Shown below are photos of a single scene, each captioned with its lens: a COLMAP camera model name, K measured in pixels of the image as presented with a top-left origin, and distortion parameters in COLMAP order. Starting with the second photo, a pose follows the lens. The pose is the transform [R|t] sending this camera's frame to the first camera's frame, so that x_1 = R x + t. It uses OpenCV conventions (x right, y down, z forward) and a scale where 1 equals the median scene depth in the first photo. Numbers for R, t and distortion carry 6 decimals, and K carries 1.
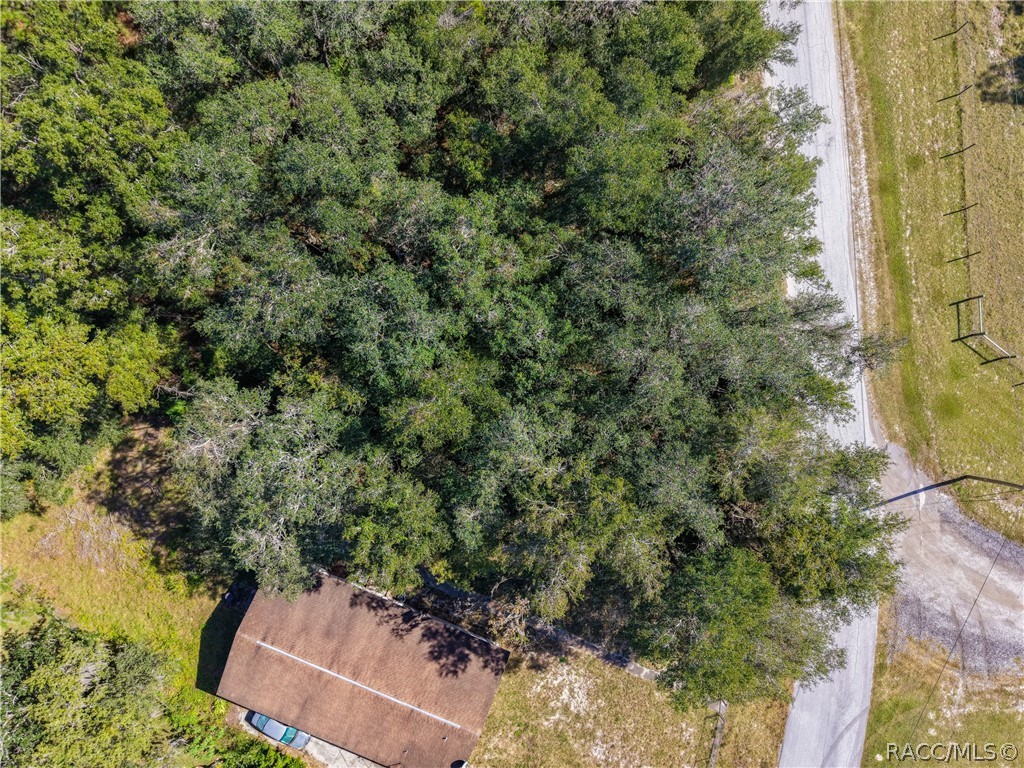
lens RADIAL K [[707.4, 0, 512.0], [0, 707.4, 384.0], [0, 0, 1]] dist [-0.002825, 0.003913]
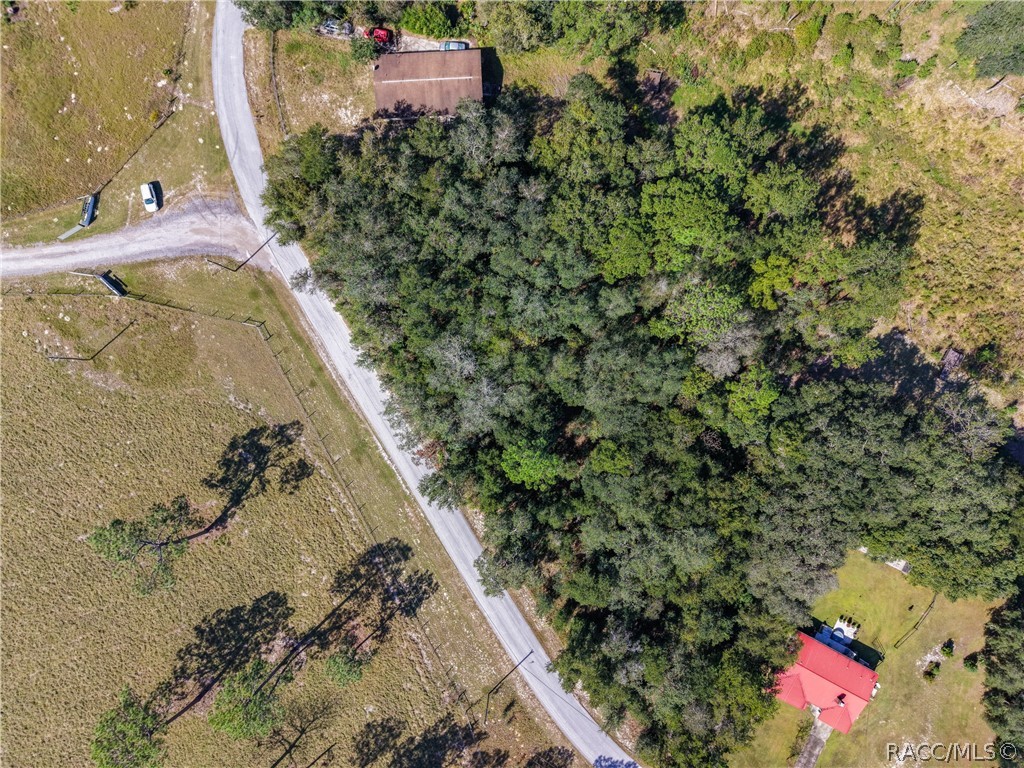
lens RADIAL K [[694.9, 0, 514.2], [0, 694.9, 386.0], [0, 0, 1]] dist [0.023258, -0.021781]
pose [[-0.901575, 0.432508, 0.009969, -0.062599], [-0.432450, -0.901627, 0.007474, -0.771123], [0.012221, 0.002427, 0.999922, -1.595538]]
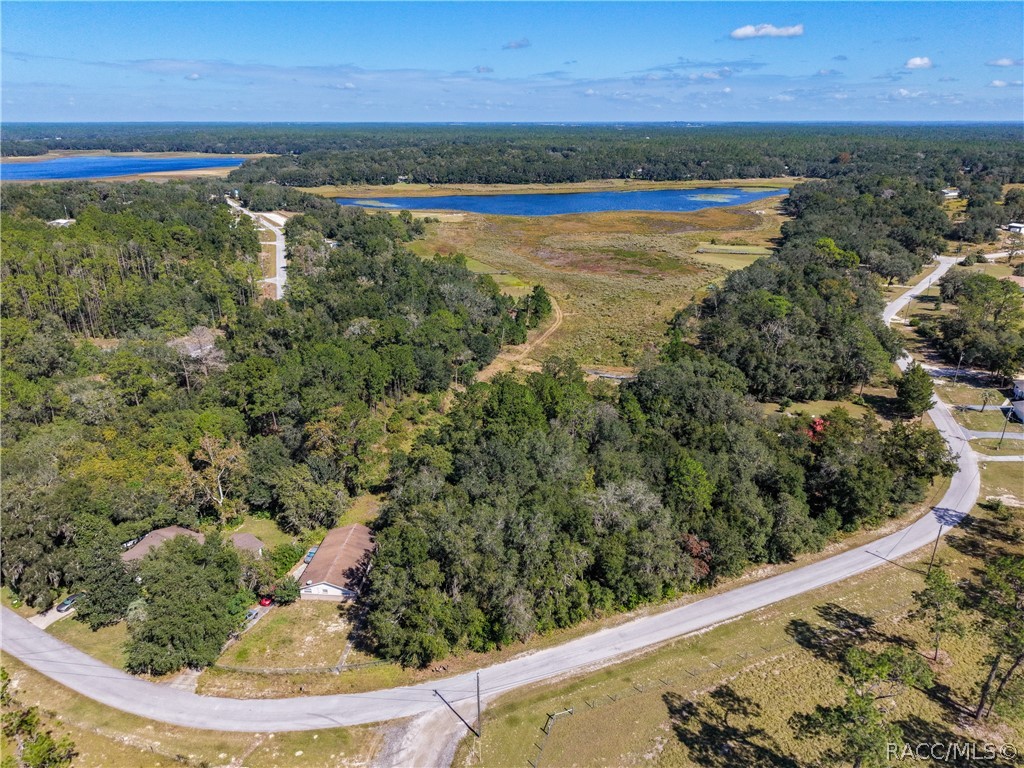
lens RADIAL K [[694.9, 0, 514.2], [0, 694.9, 386.0], [0, 0, 1]] dist [0.023258, -0.021781]
pose [[0.310594, 0.333676, -0.890051, 2.378419], [-0.950518, 0.115800, -0.288282, 0.553996], [0.006876, 0.935548, 0.353132, -0.557577]]
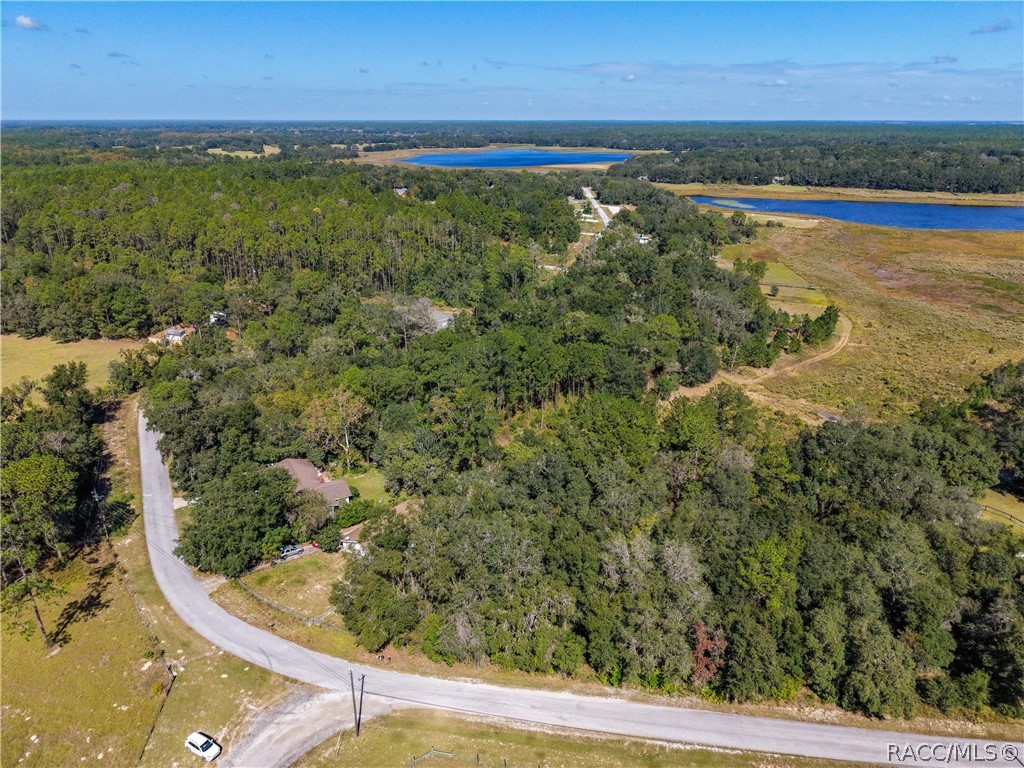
lens RADIAL K [[694.1, 0, 511.4], [0, 694.1, 384.0], [0, 0, 1]] dist [0.025552, -0.024530]
pose [[-0.245653, 0.340145, -0.907720, 2.220090], [-0.969357, -0.085215, 0.230402, -0.684620], [0.001019, 0.936504, 0.350655, -0.510870]]
